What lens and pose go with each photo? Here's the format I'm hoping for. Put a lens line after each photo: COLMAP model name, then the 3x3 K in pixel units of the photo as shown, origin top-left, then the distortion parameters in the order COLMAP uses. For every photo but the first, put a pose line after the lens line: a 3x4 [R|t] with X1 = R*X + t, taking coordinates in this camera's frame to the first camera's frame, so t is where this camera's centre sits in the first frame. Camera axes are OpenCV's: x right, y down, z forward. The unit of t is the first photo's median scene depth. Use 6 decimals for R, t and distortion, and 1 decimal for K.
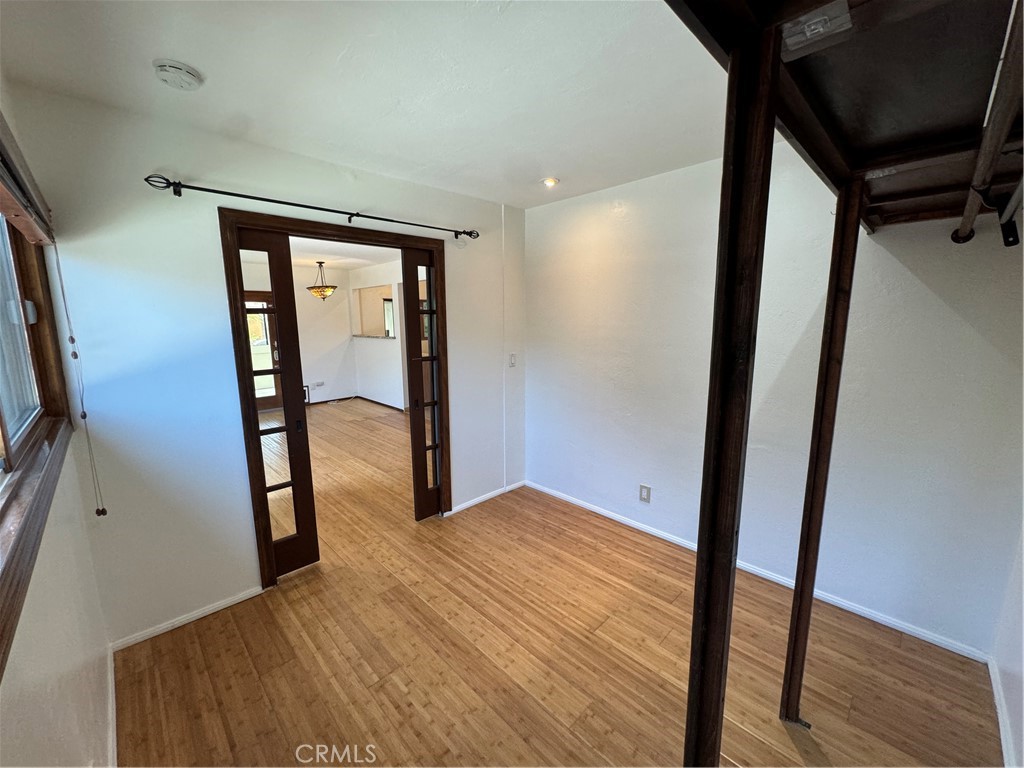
lens RADIAL K [[414.8, 0, 510.1], [0, 414.8, 385.1], [0, 0, 1]] dist [0.000320, 0.000490]
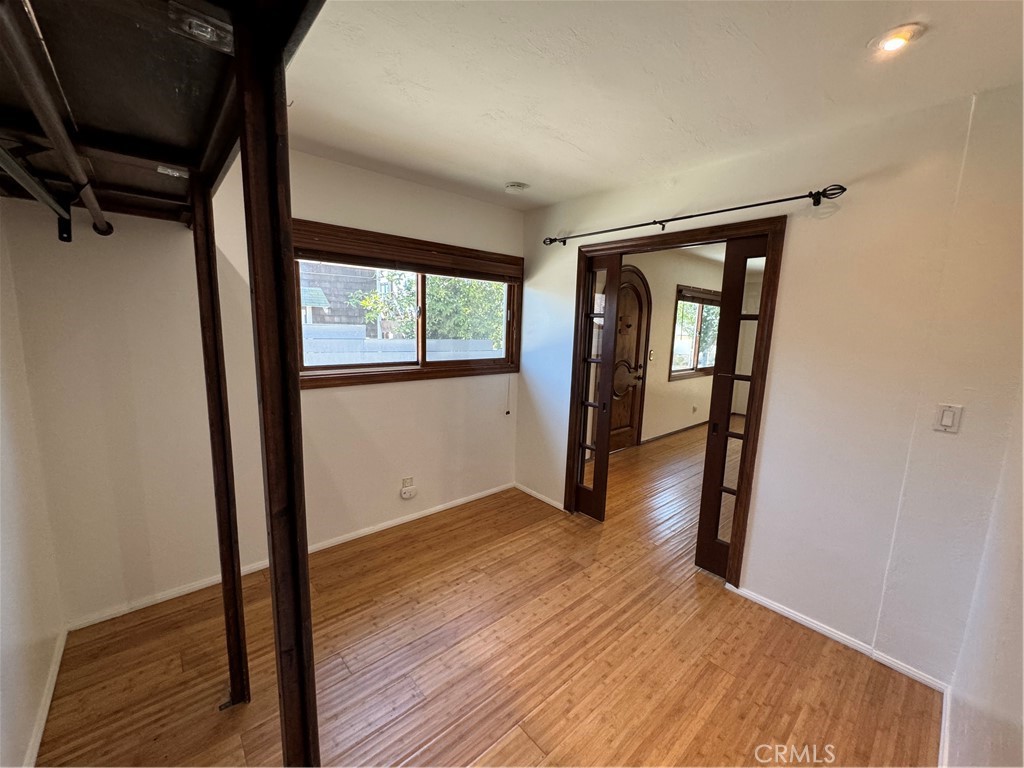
lens RADIAL K [[414.8, 0, 510.0], [0, 414.8, 384.5], [0, 0, 1]] dist [0.000320, 0.000490]
pose [[-0.059793, 0.156857, -0.985810, 0.741417], [-0.186711, 0.968390, 0.165410, -0.123263], [0.980594, 0.193952, -0.028616, 0.757281]]
